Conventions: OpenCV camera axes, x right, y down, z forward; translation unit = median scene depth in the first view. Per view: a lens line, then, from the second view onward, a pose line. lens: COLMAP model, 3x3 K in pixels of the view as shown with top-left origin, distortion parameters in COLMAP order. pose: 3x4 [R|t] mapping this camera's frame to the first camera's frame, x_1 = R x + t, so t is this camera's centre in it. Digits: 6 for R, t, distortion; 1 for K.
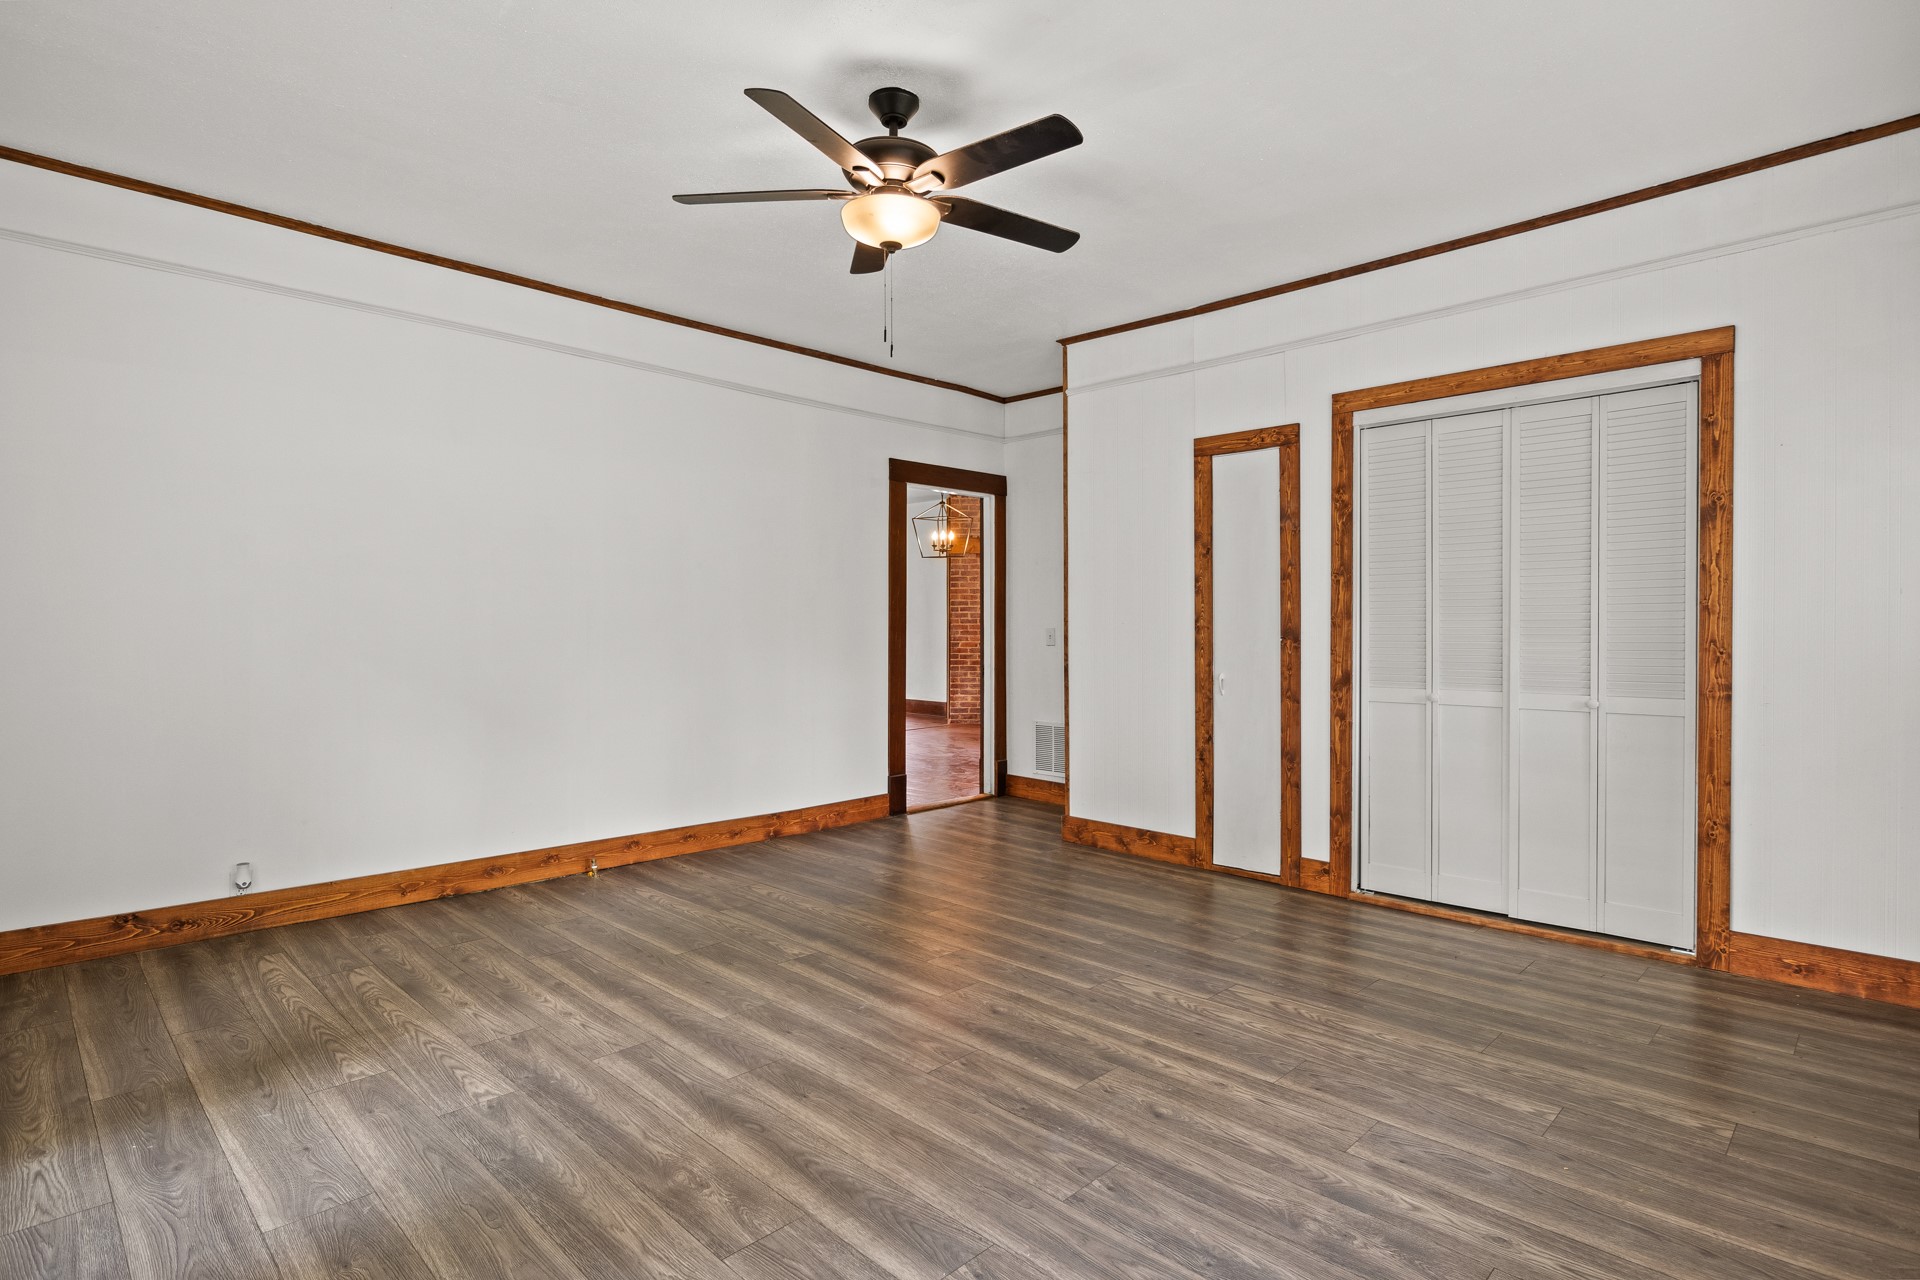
lens RADIAL K [[975.0, 0, 971.4], [0, 975.0, 637.0], [0, 0, 1]] dist [-0.011798, 0.000399]
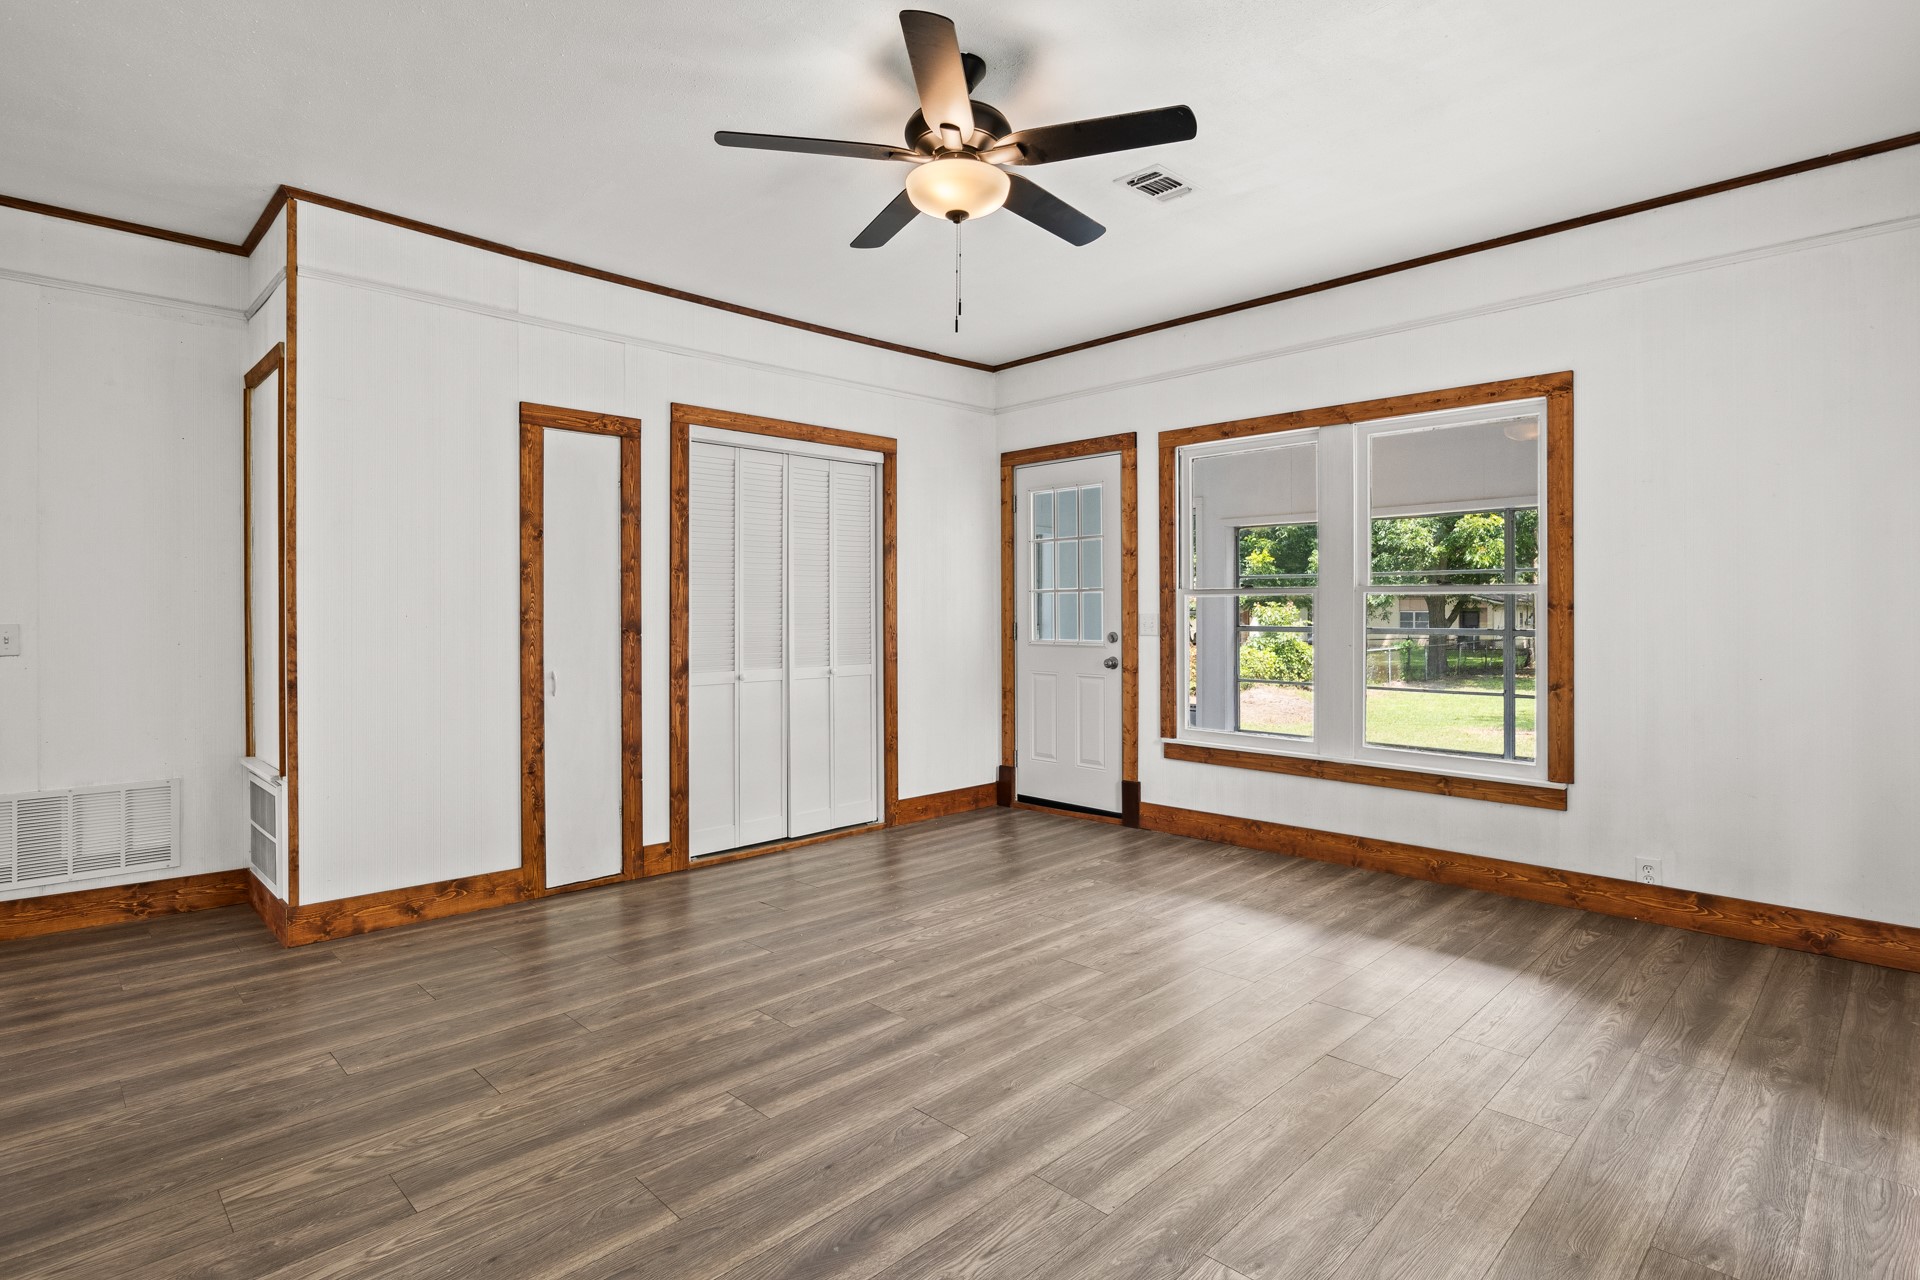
lens RADIAL K [[968.7, 0, 959.4], [0, 968.7, 615.3], [0, 0, 1]] dist [-0.006311, -0.000087]
pose [[0.013899, -0.000820, 0.999903, -0.752514], [0.013605, 0.999907, 0.000631, -0.012467], [-0.999811, 0.013595, 0.013909, 0.734666]]
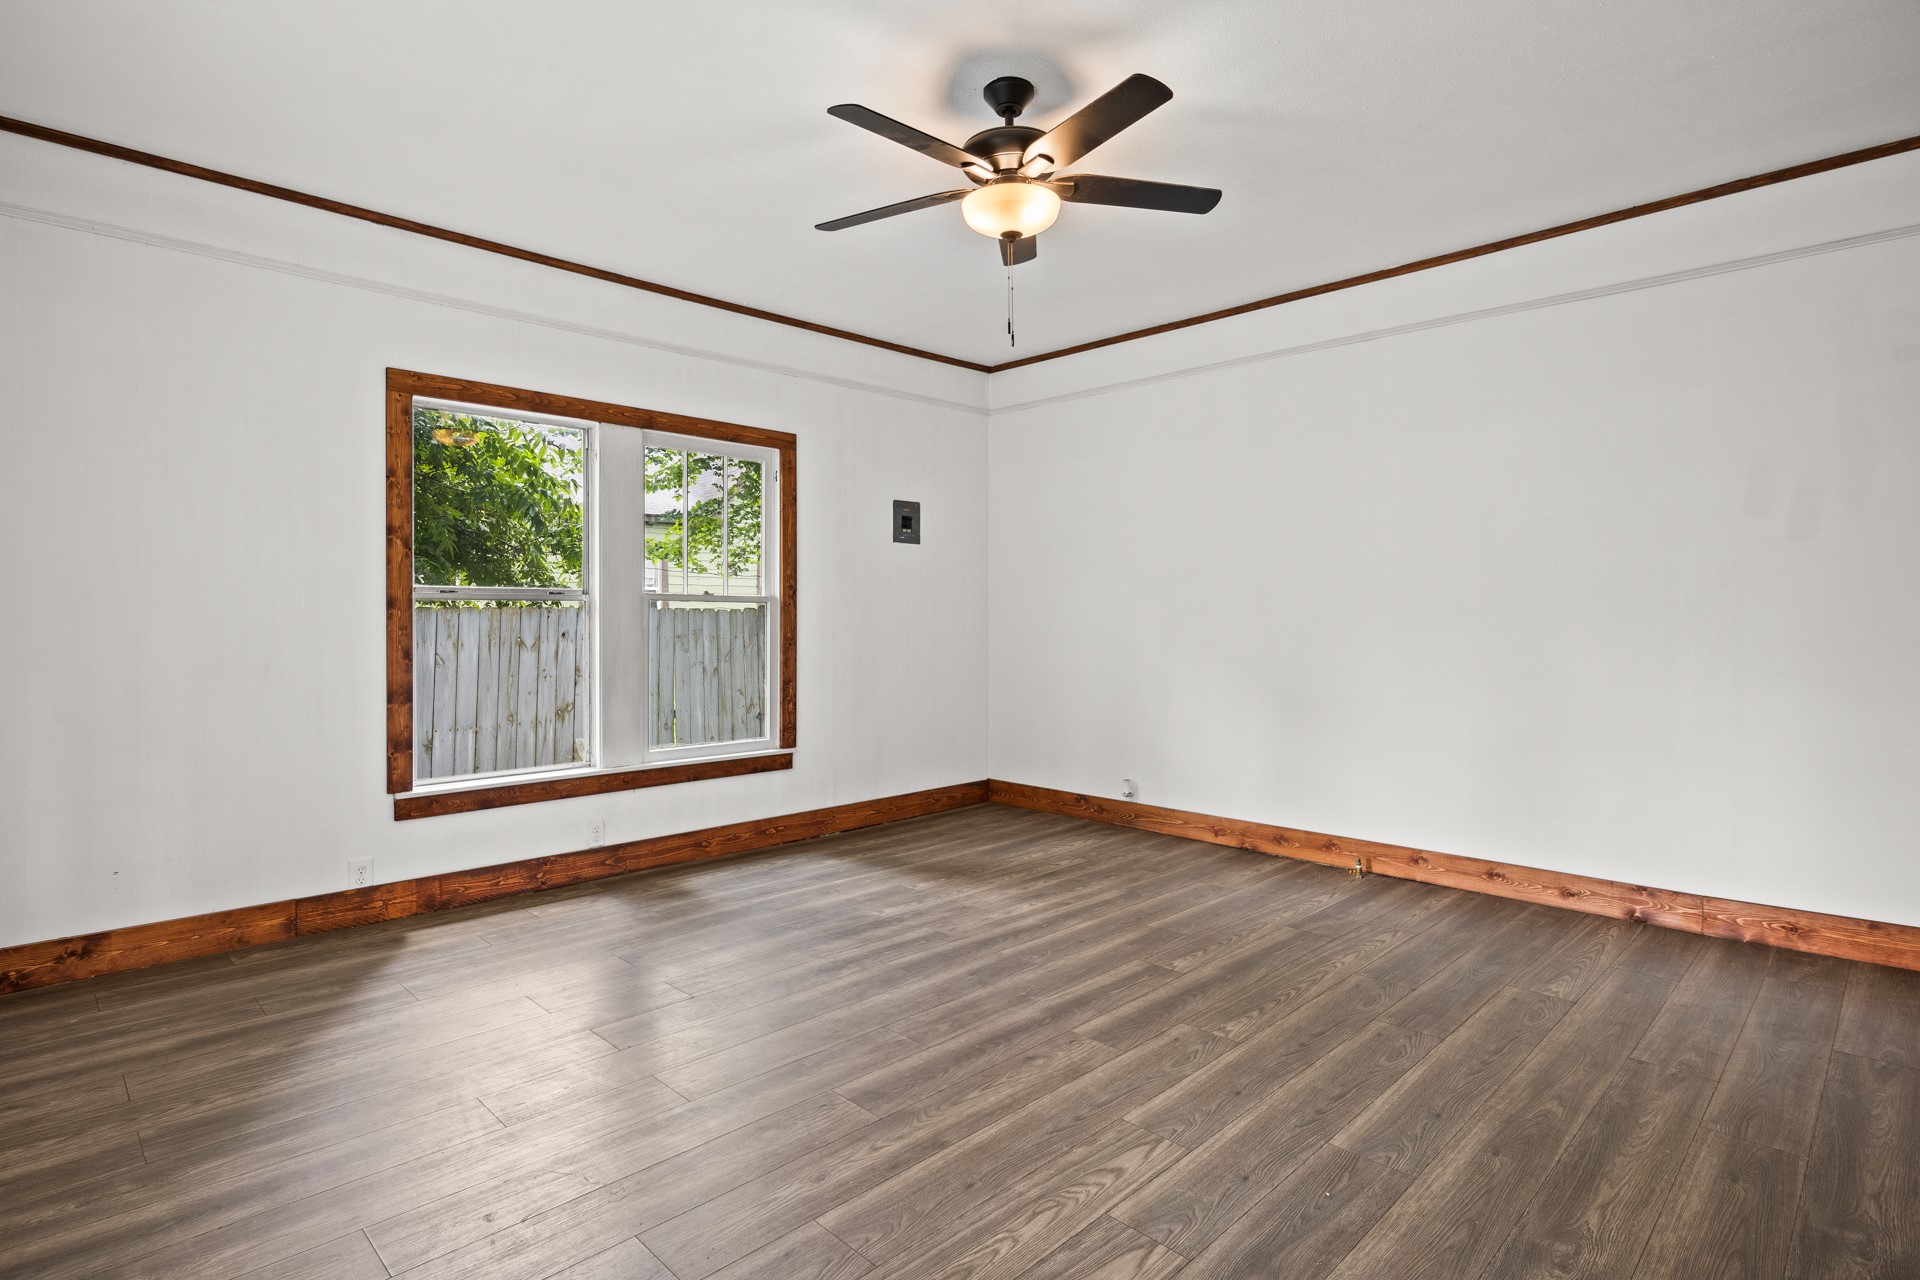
lens RADIAL K [[968.7, 0, 959.4], [0, 968.7, 615.3], [0, 0, 1]] dist [-0.006311, -0.000087]
pose [[-0.014739, -0.004352, -0.999882, 0.680755], [-0.008338, 0.999956, -0.004229, -0.007725], [0.999857, 0.008275, -0.014775, 0.715028]]
